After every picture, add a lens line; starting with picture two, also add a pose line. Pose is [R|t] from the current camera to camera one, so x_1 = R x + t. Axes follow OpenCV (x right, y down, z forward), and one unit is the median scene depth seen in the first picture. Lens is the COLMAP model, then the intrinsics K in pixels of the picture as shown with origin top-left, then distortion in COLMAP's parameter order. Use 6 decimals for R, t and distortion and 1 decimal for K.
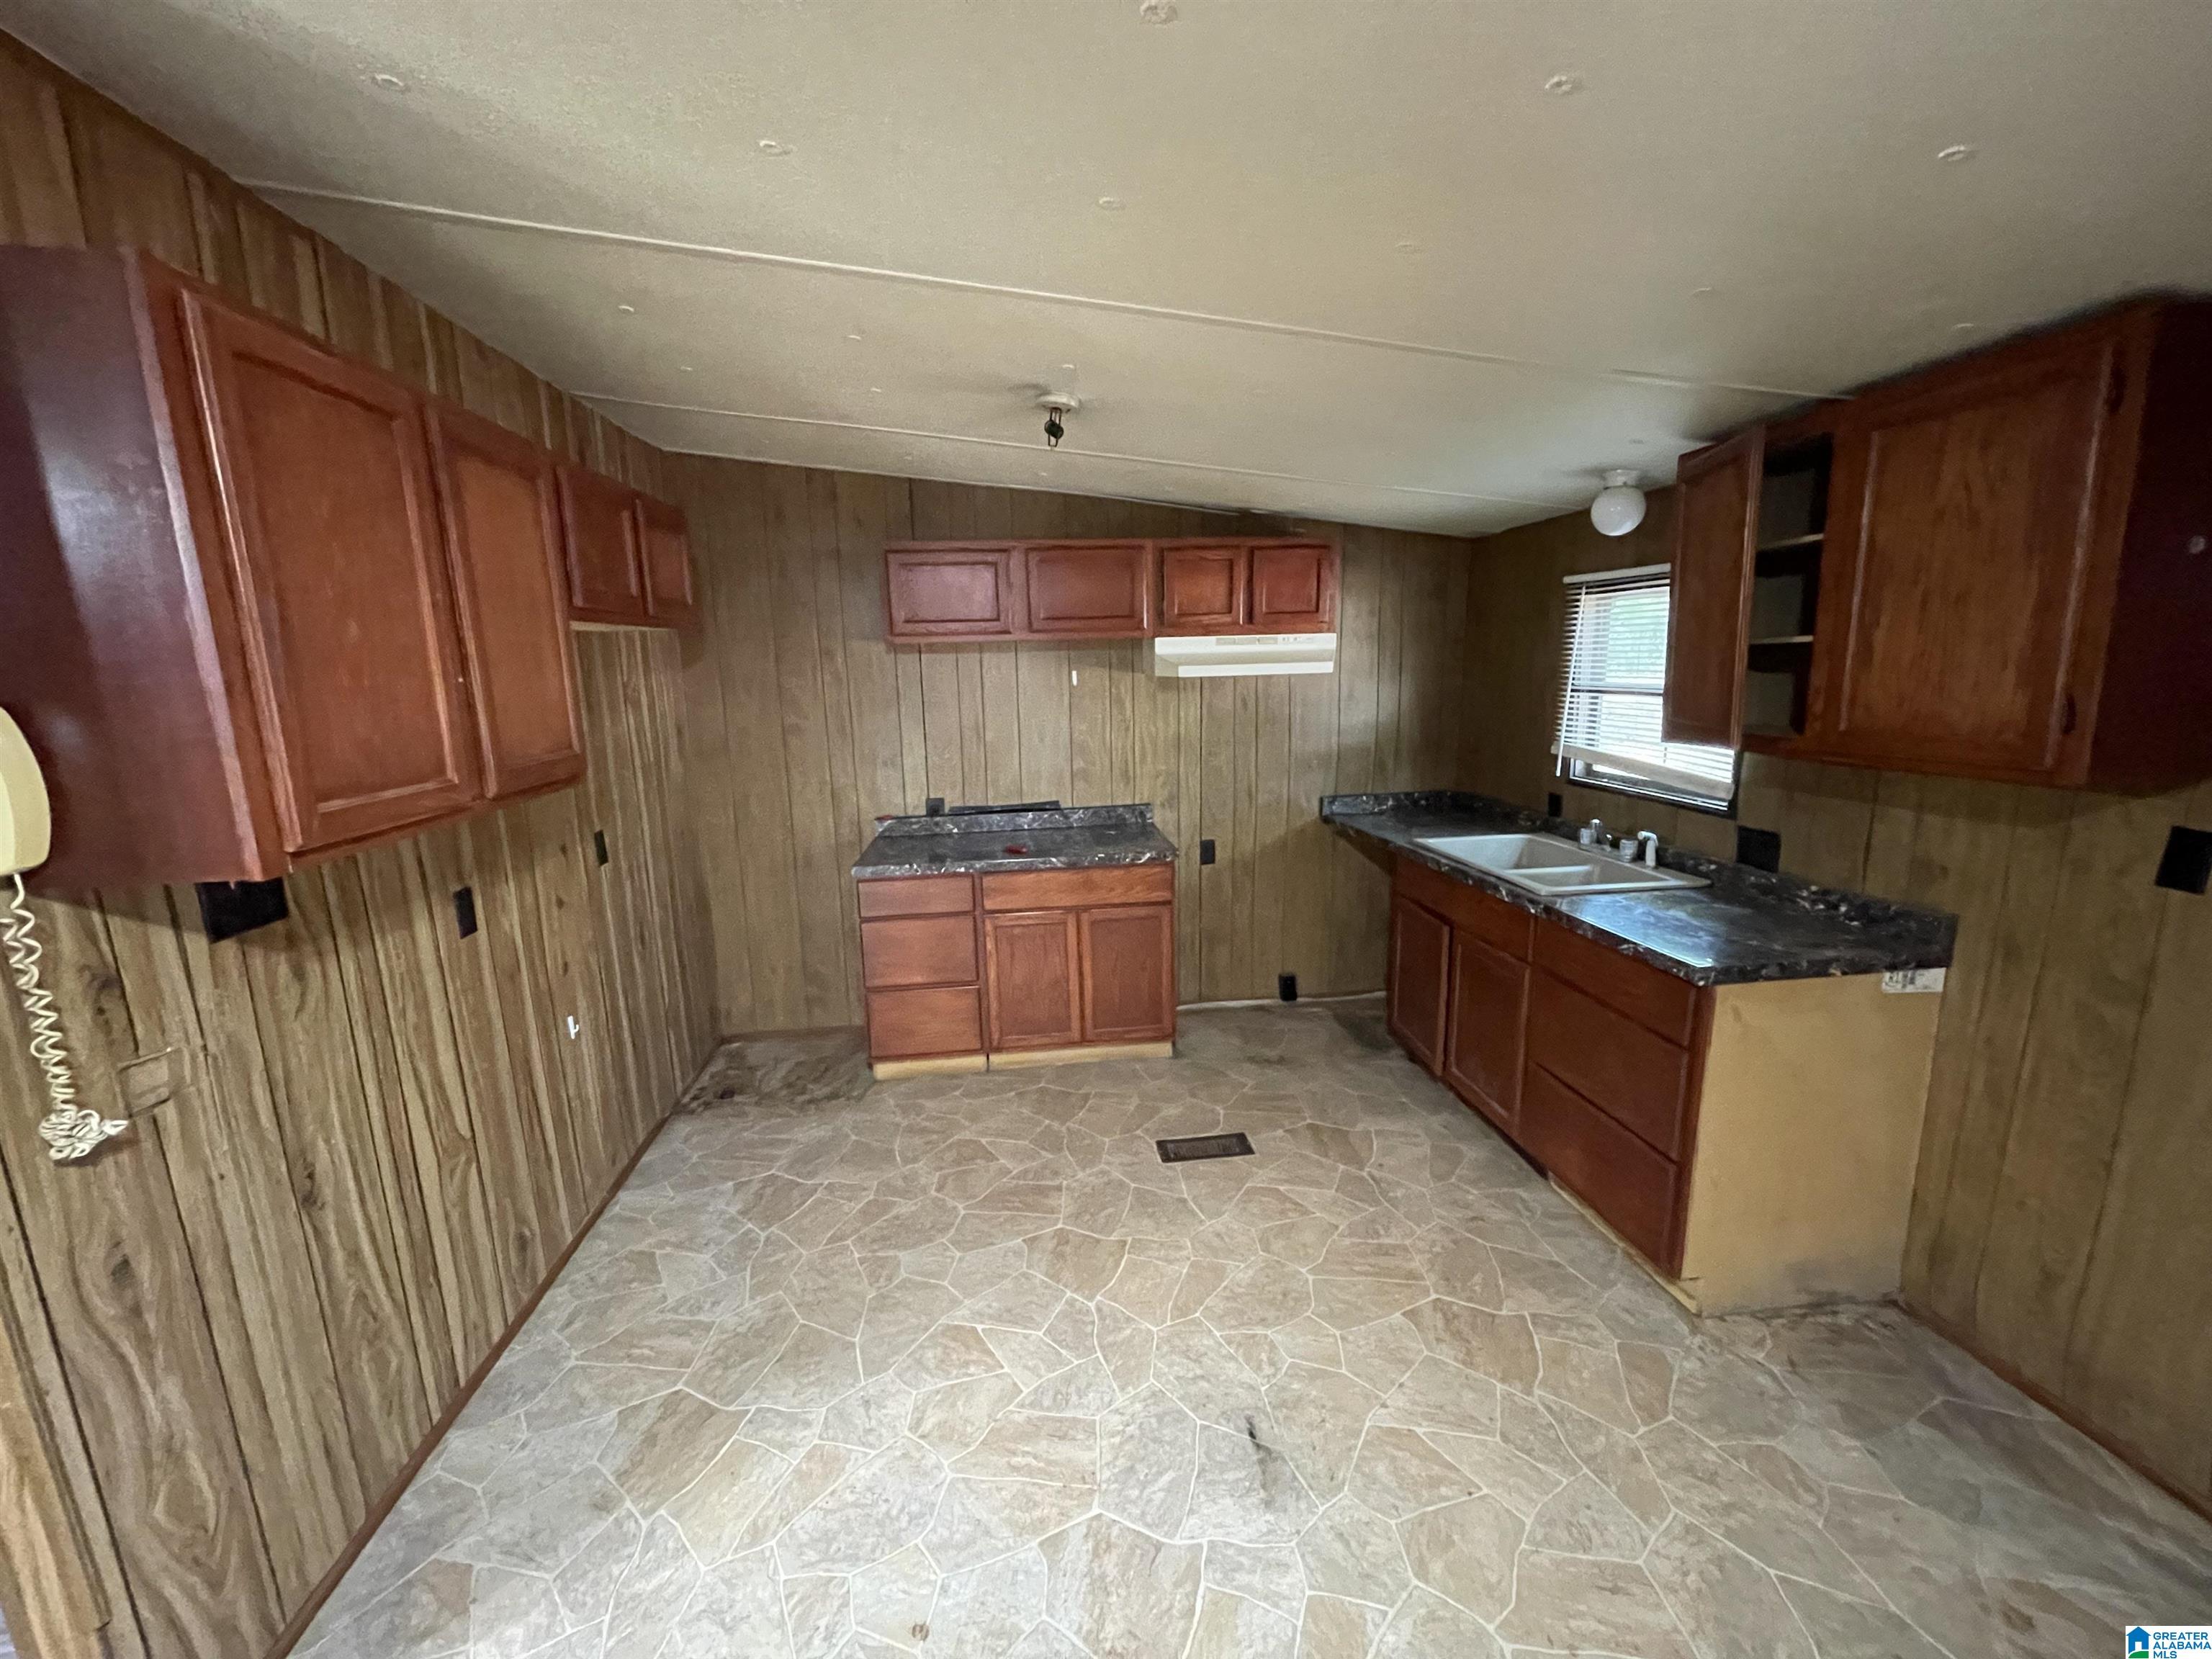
lens RADIAL K [[893.6, 0, 1106.0], [0, 893.6, 829.5], [0, 0, 1]] dist [-0.000092, 0.000068]
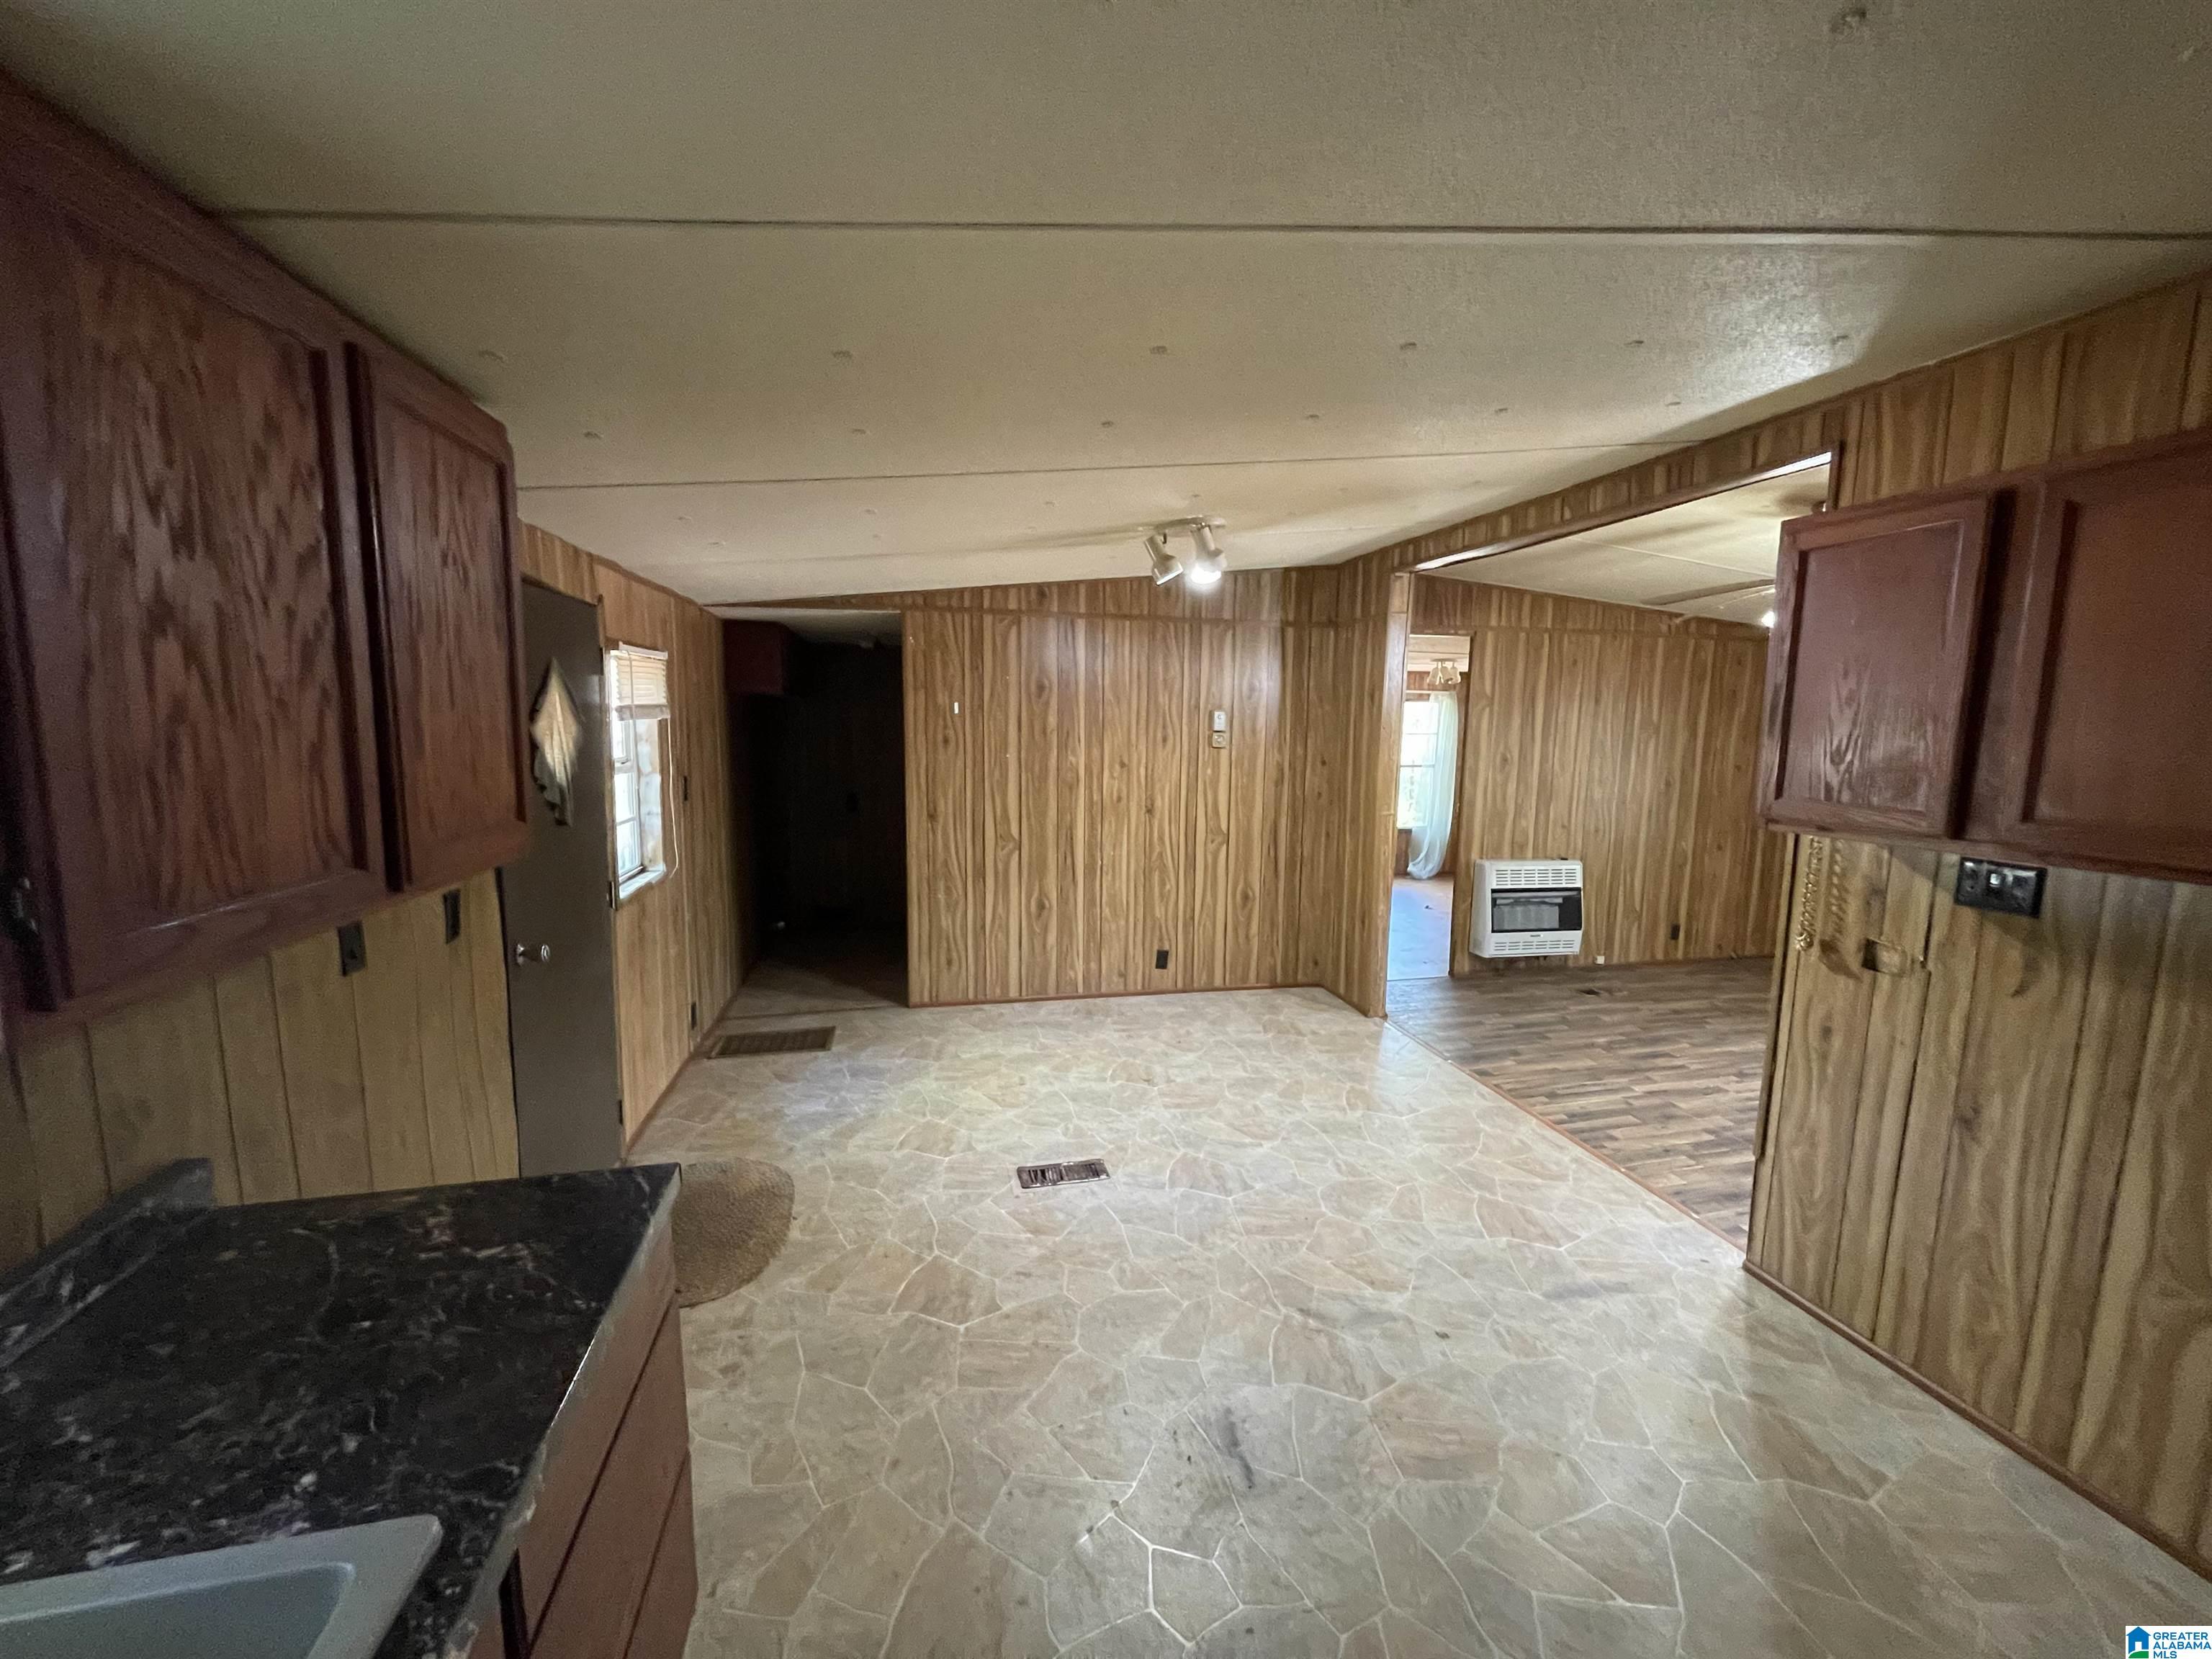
lens RADIAL K [[881.7, 0, 1107.7], [0, 881.7, 838.9], [0, 0, 1]] dist [0.003051, 0.000414]
pose [[-0.995787, 0.030320, -0.086535, 0.243667], [0.001492, 0.948980, 0.315333, -0.210365], [0.091681, 0.313876, -0.945027, 1.074249]]
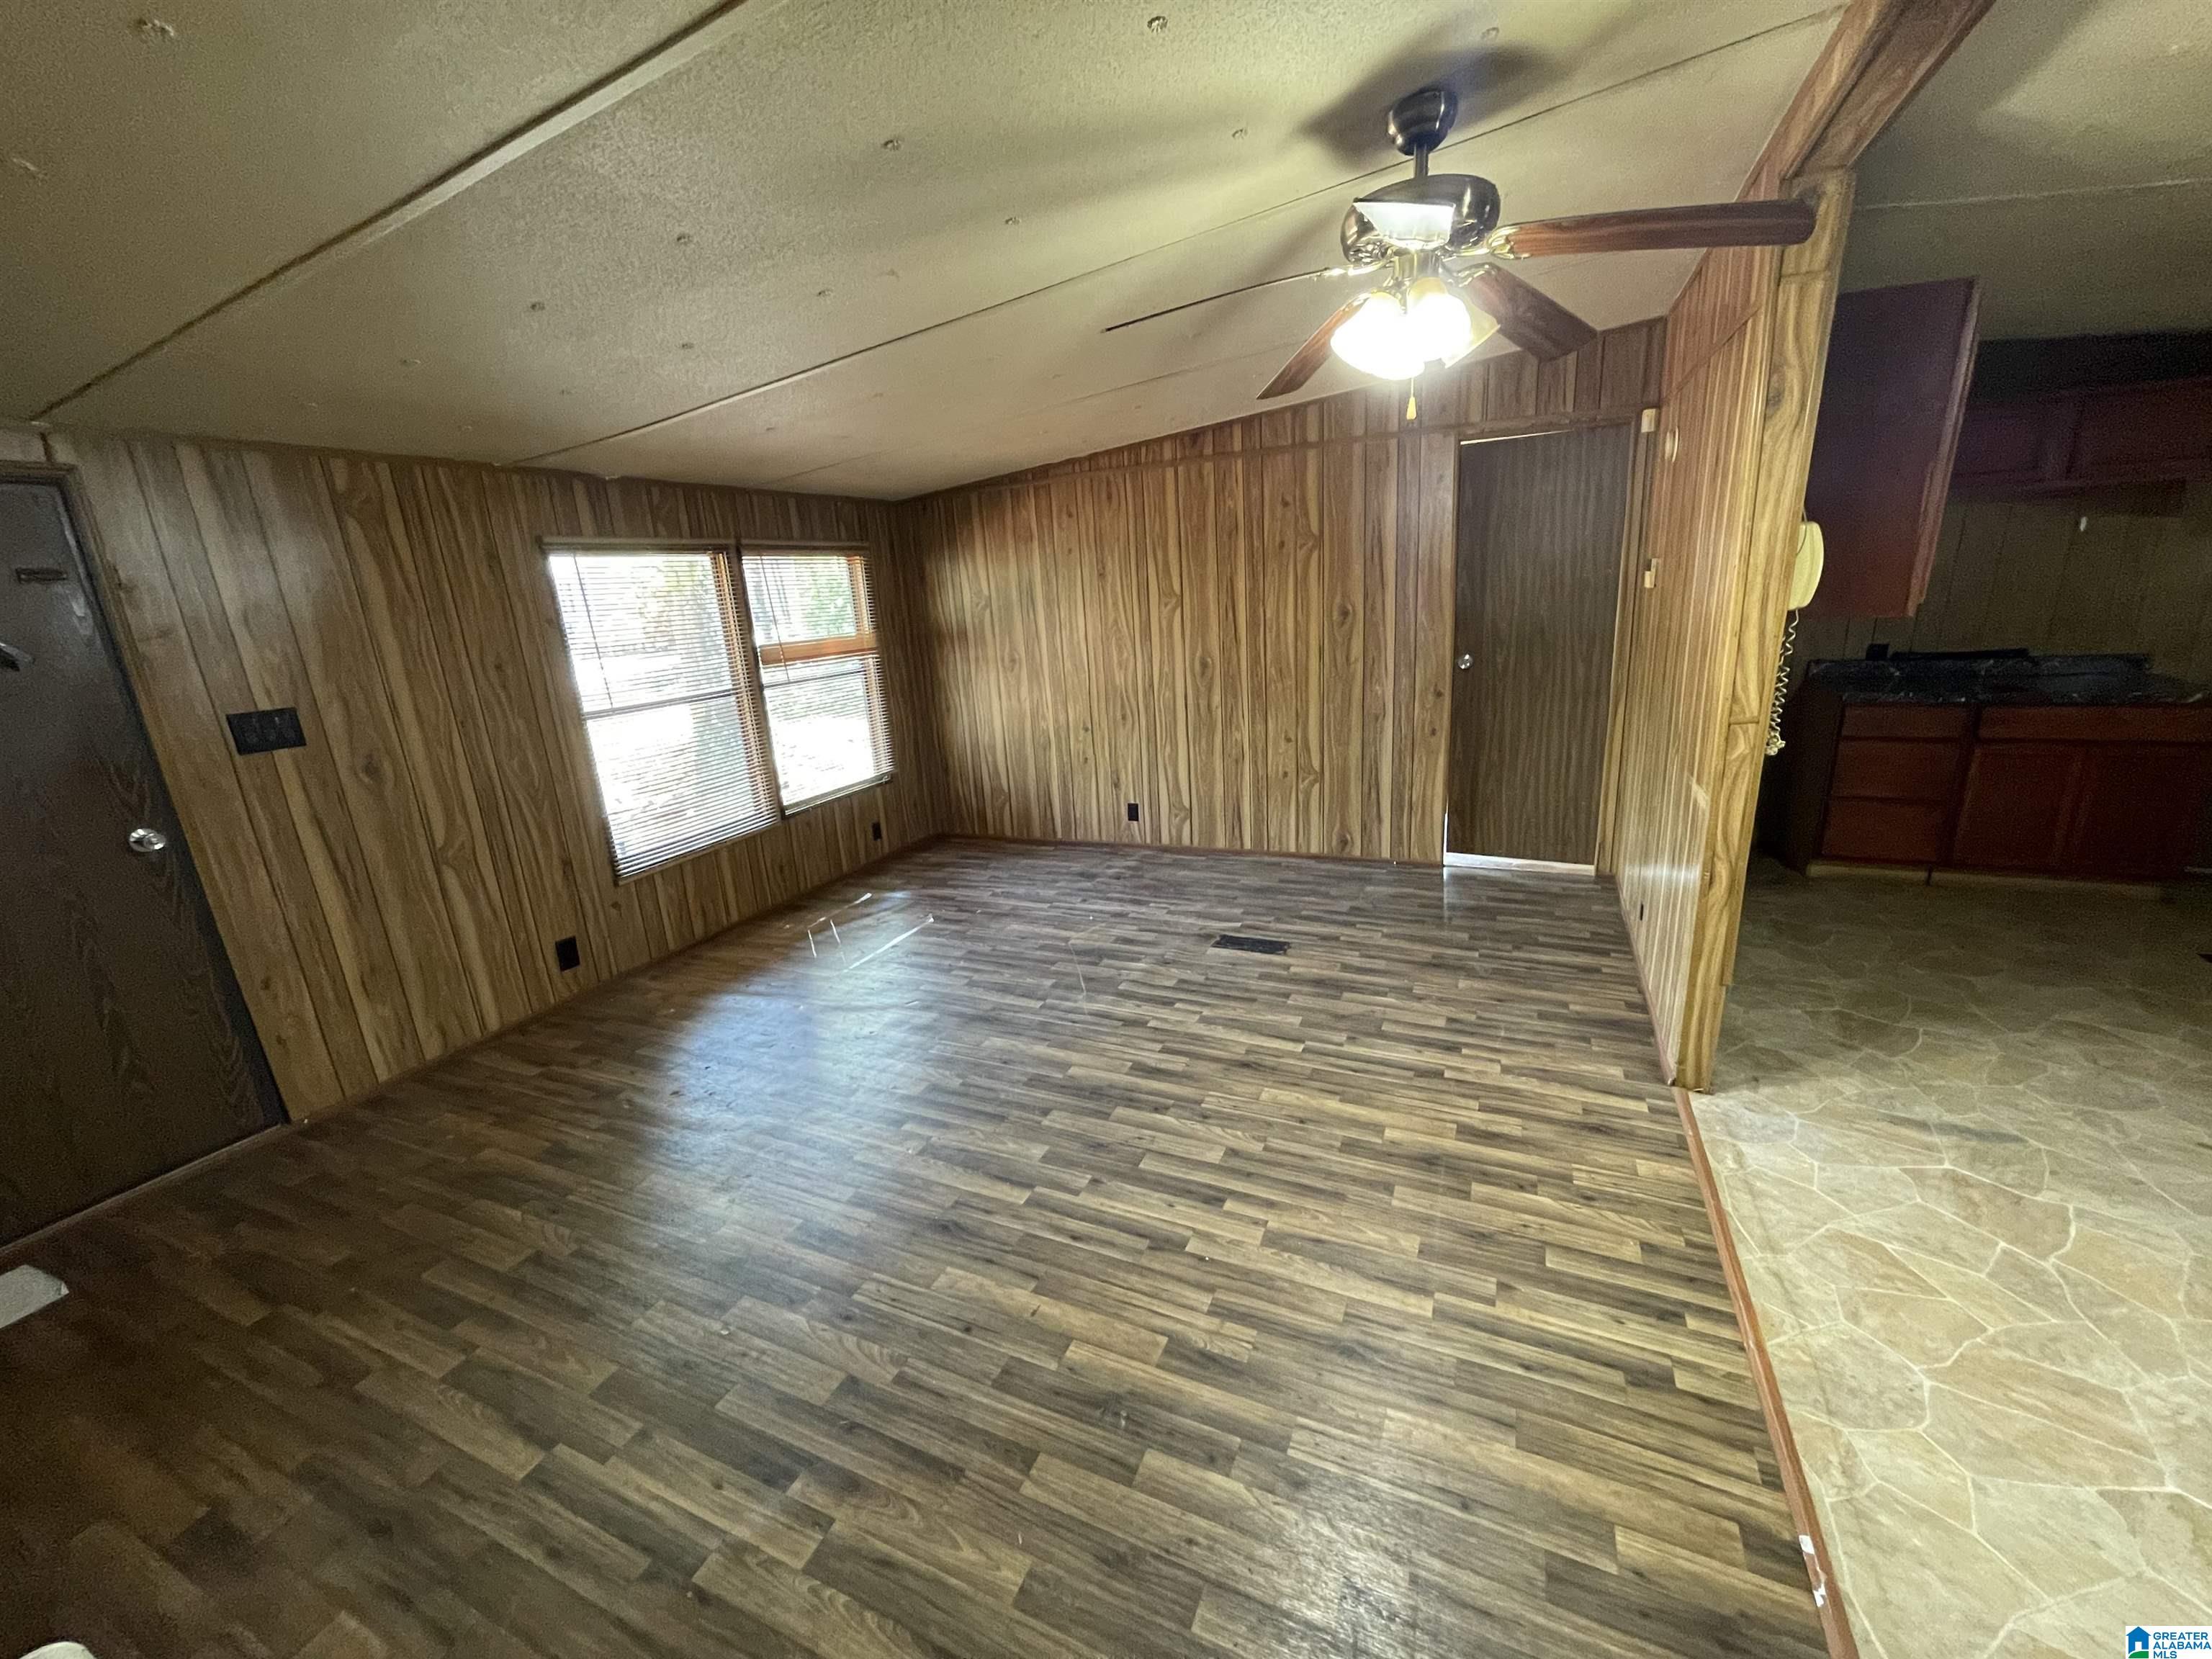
lens RADIAL K [[881.7, 0, 1107.7], [0, 881.7, 838.9], [0, 0, 1]] dist [0.003051, 0.000414]
pose [[0.851700, 0.127745, -0.508220, -0.553589], [-0.063361, 0.987821, 0.142112, 0.144384], [0.520184, -0.088836, 0.849421, -0.603722]]
